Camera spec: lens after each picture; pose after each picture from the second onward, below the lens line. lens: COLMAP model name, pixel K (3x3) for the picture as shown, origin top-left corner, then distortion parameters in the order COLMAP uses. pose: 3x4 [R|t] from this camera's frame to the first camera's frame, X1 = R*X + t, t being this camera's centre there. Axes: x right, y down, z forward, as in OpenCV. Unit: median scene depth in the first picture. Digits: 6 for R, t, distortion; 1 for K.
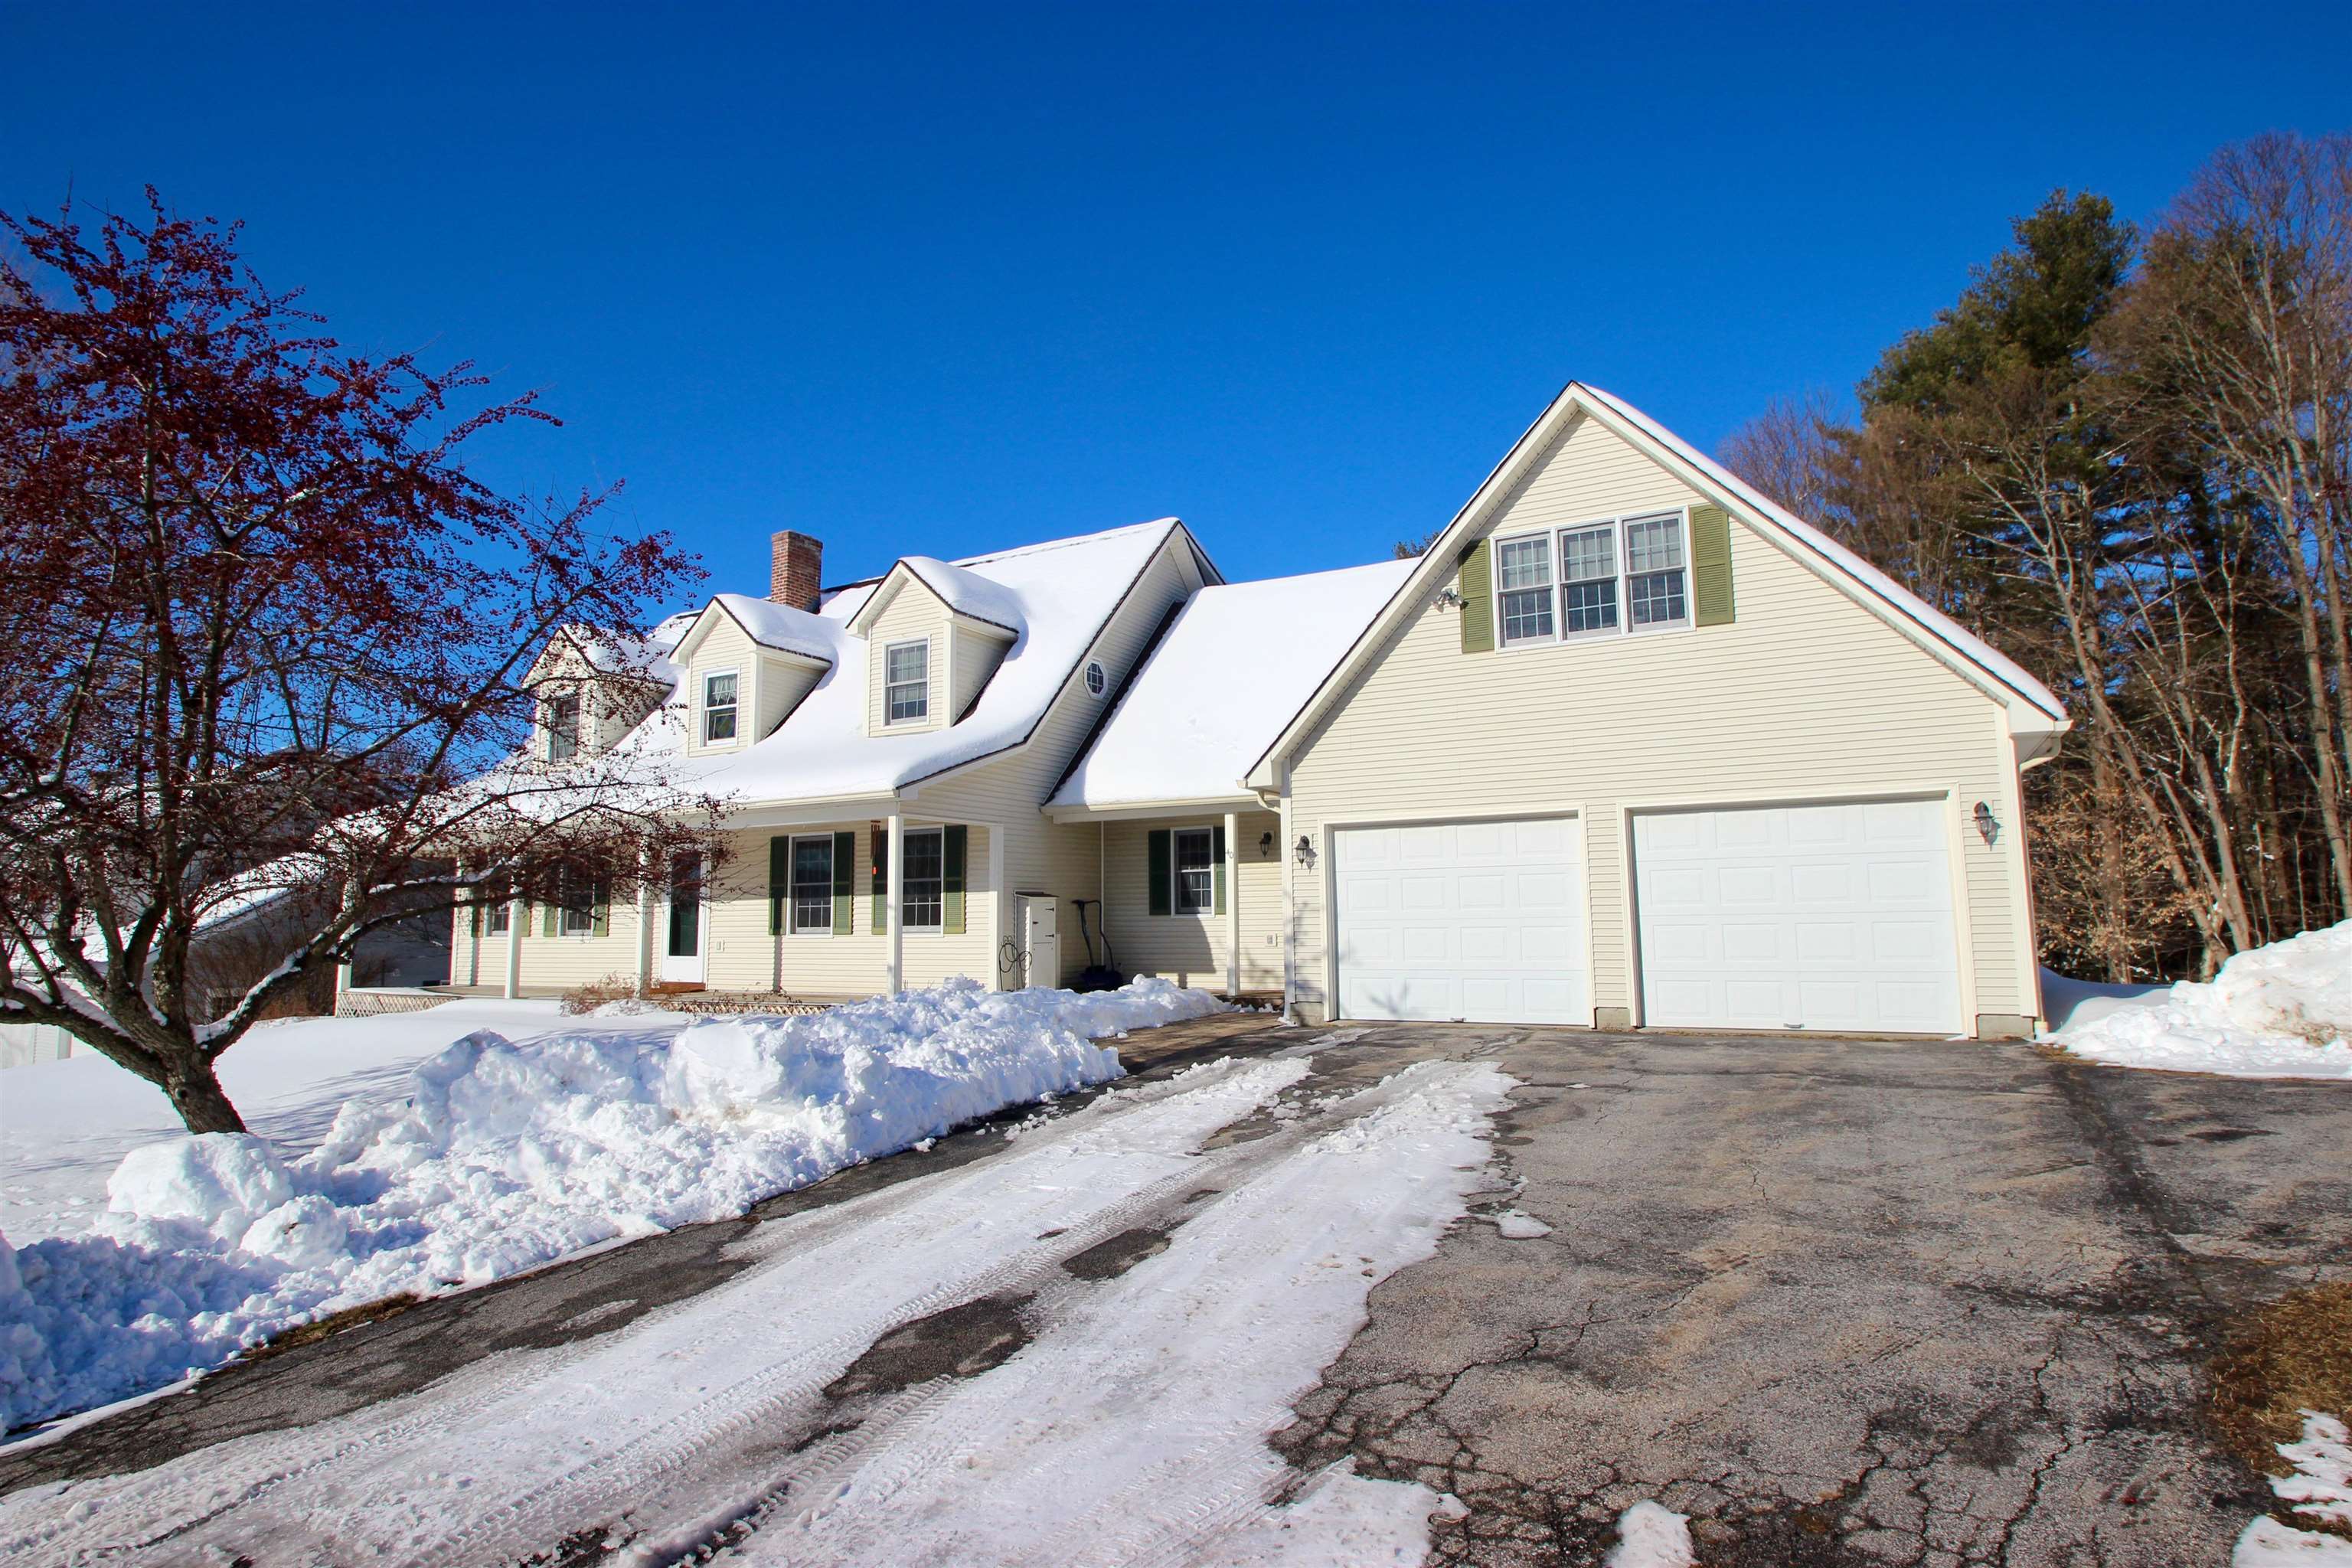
lens RADIAL K [[1297.5, 0, 1206.1], [0, 1297.5, 779.0], [0, 0, 1]] dist [-0.000027, -0.011428]
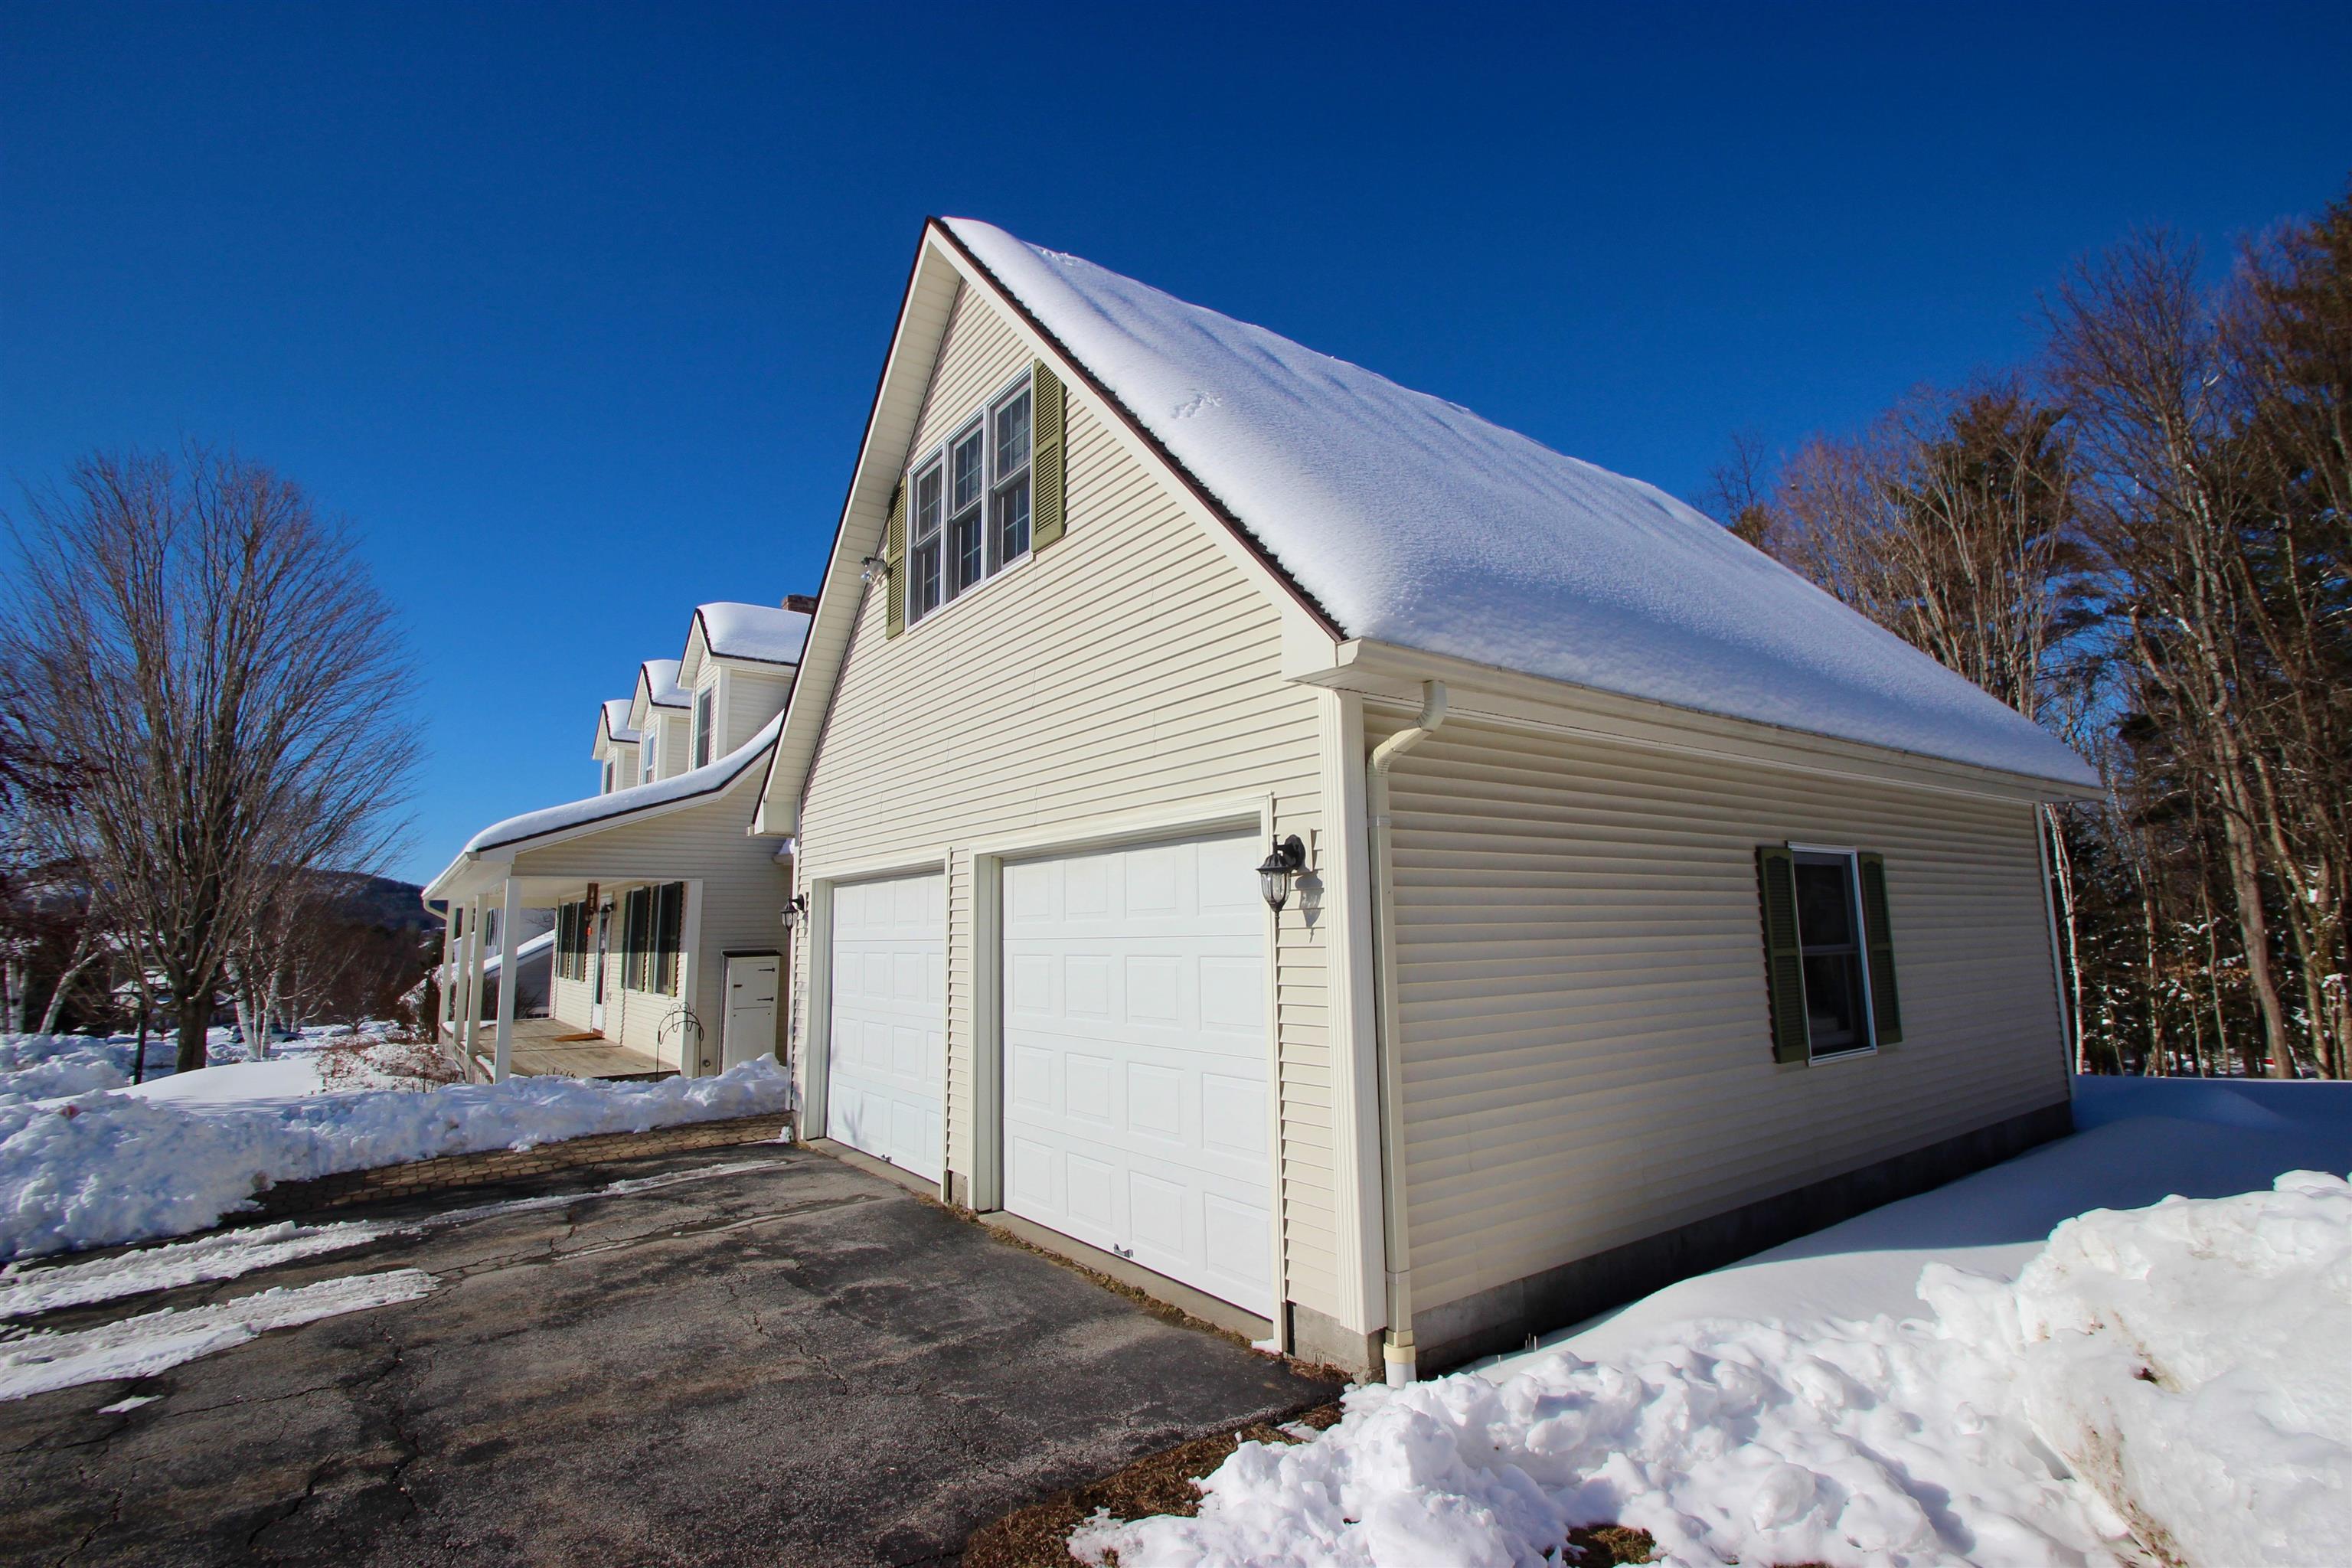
lens RADIAL K [[1112.0, 0, 1210.8], [0, 1112.0, 782.1], [0, 0, 1]] dist [0.012713, -0.018382]
pose [[0.908946, -0.056441, -0.413075, 0.585572], [0.050380, 0.998403, -0.025559, 0.004863], [0.413858, 0.002421, 0.910338, 0.492905]]
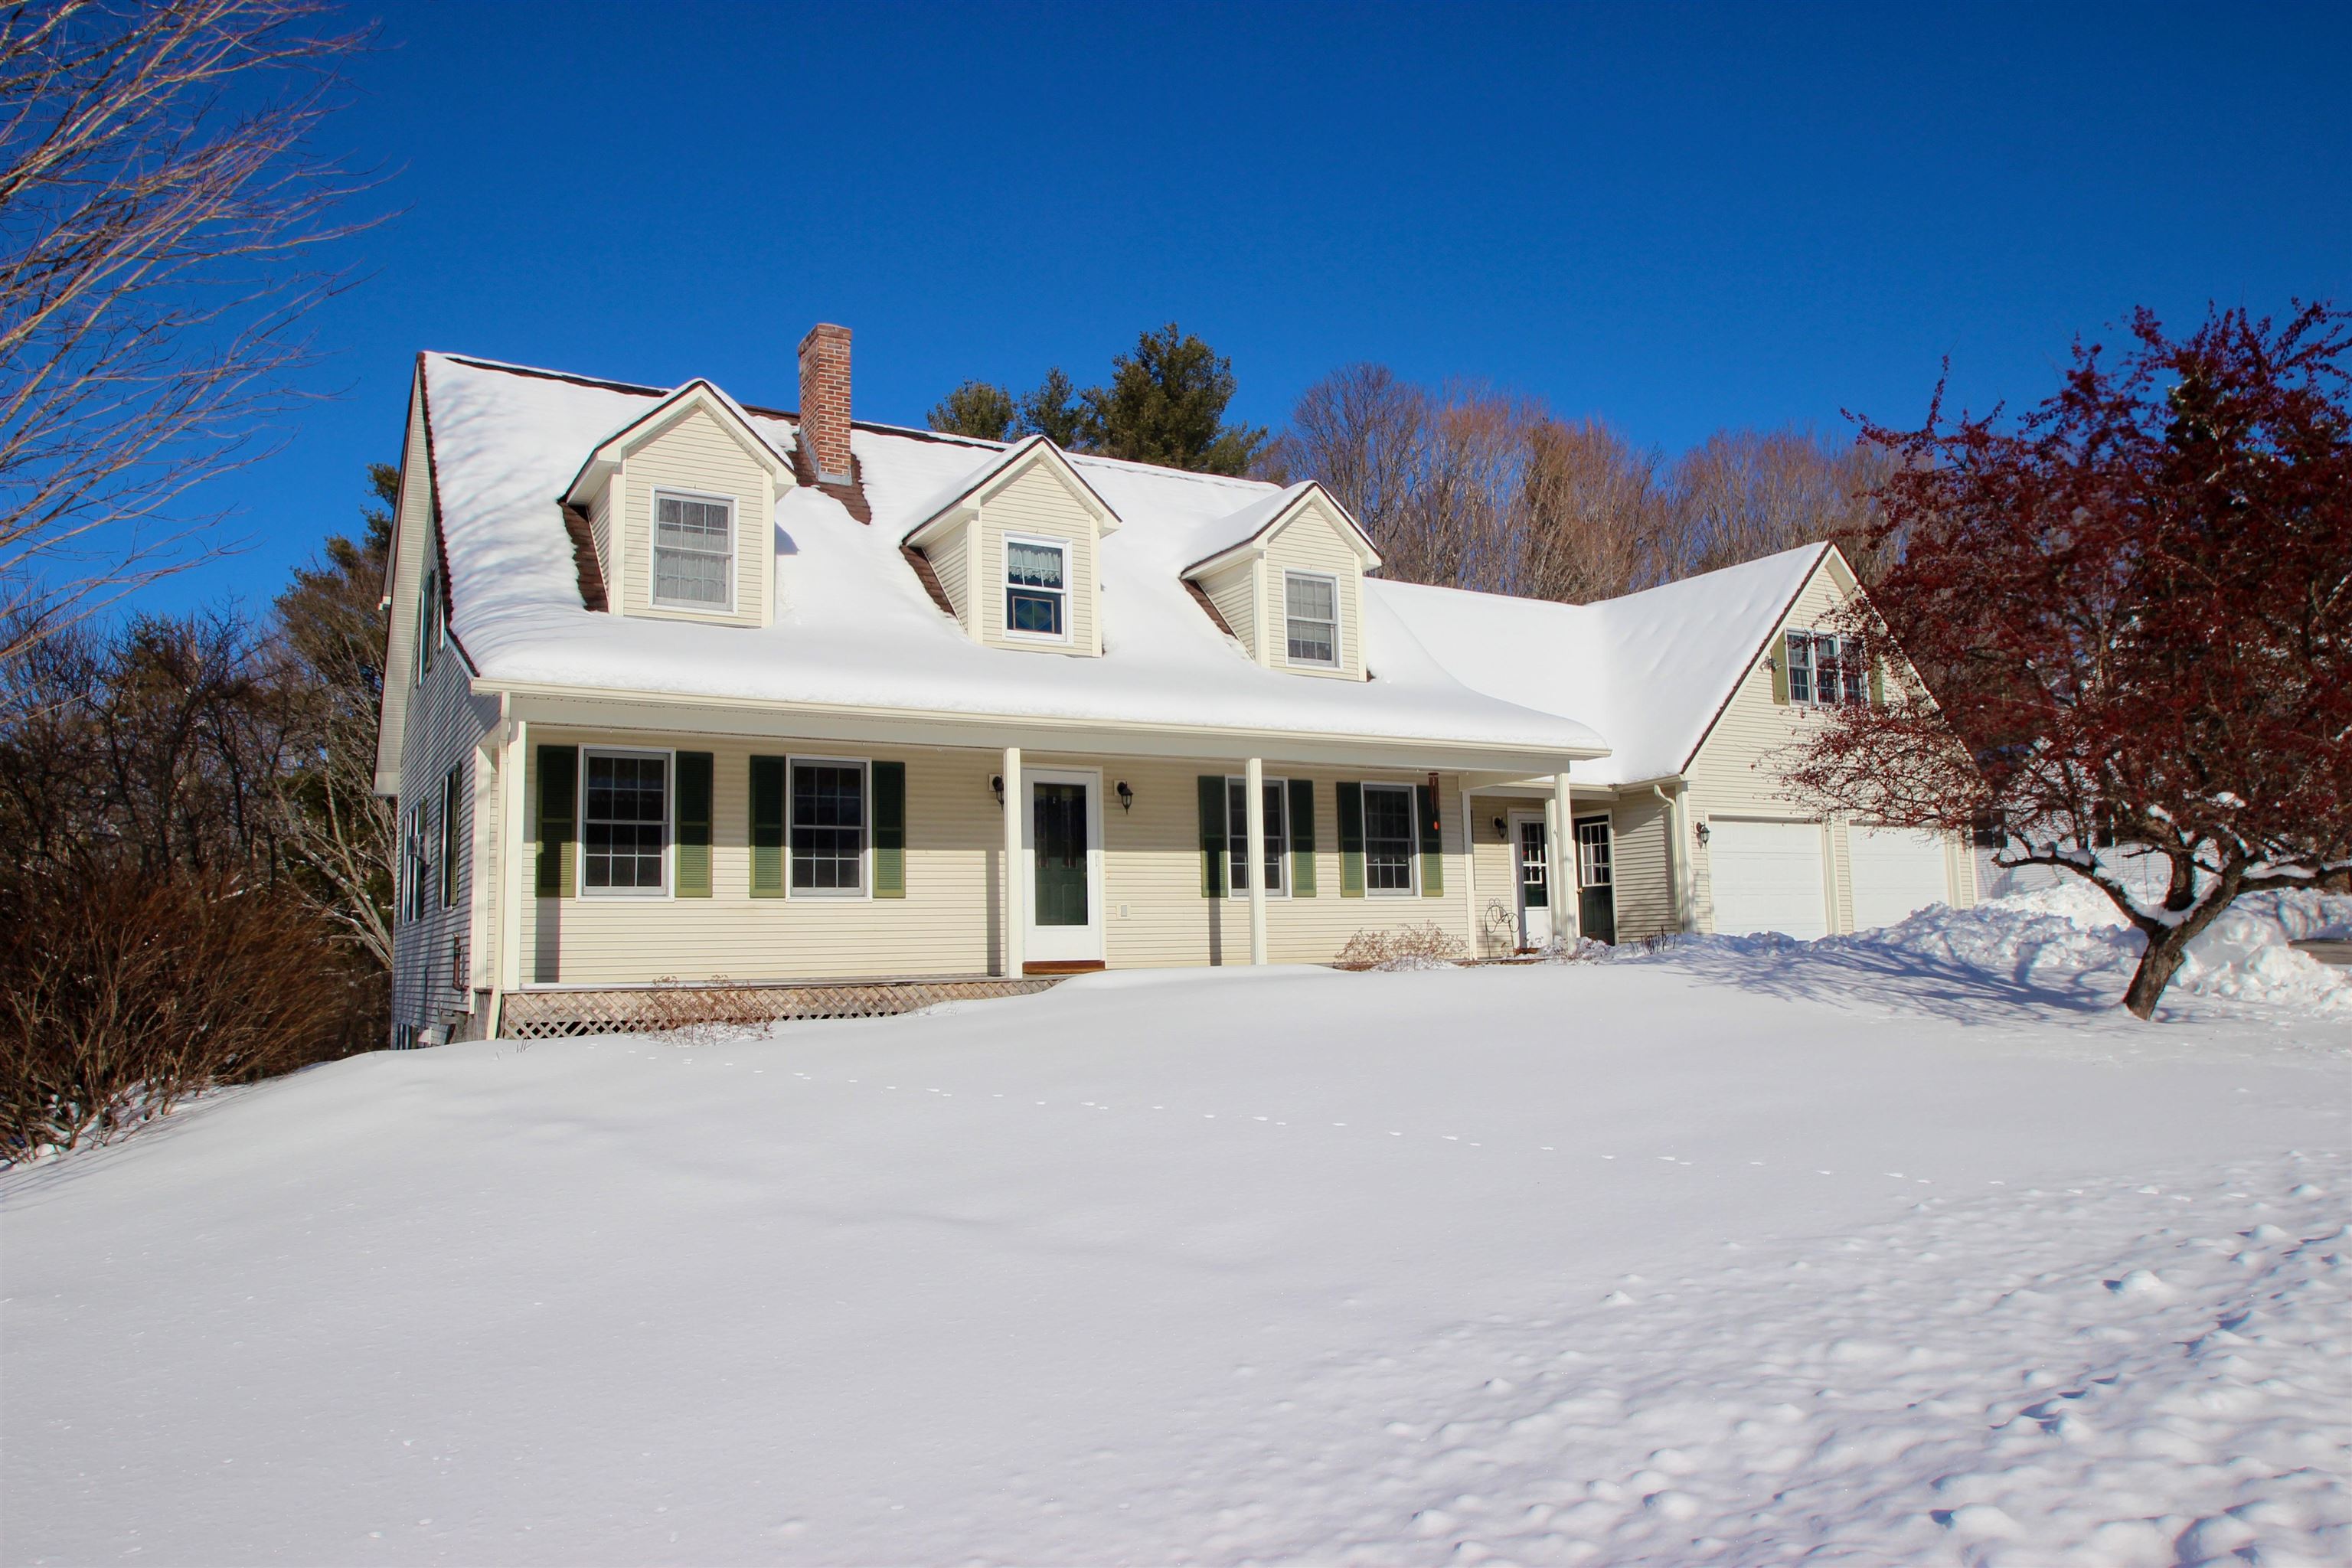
lens RADIAL K [[1112.0, 0, 1210.8], [0, 1112.0, 782.1], [0, 0, 1]] dist [0.012713, -0.018382]
pose [[0.604999, 0.088374, 0.791307, -1.100361], [-0.097137, 0.994590, -0.036810, 0.092780], [-0.790279, -0.054595, 0.610310, 0.723353]]
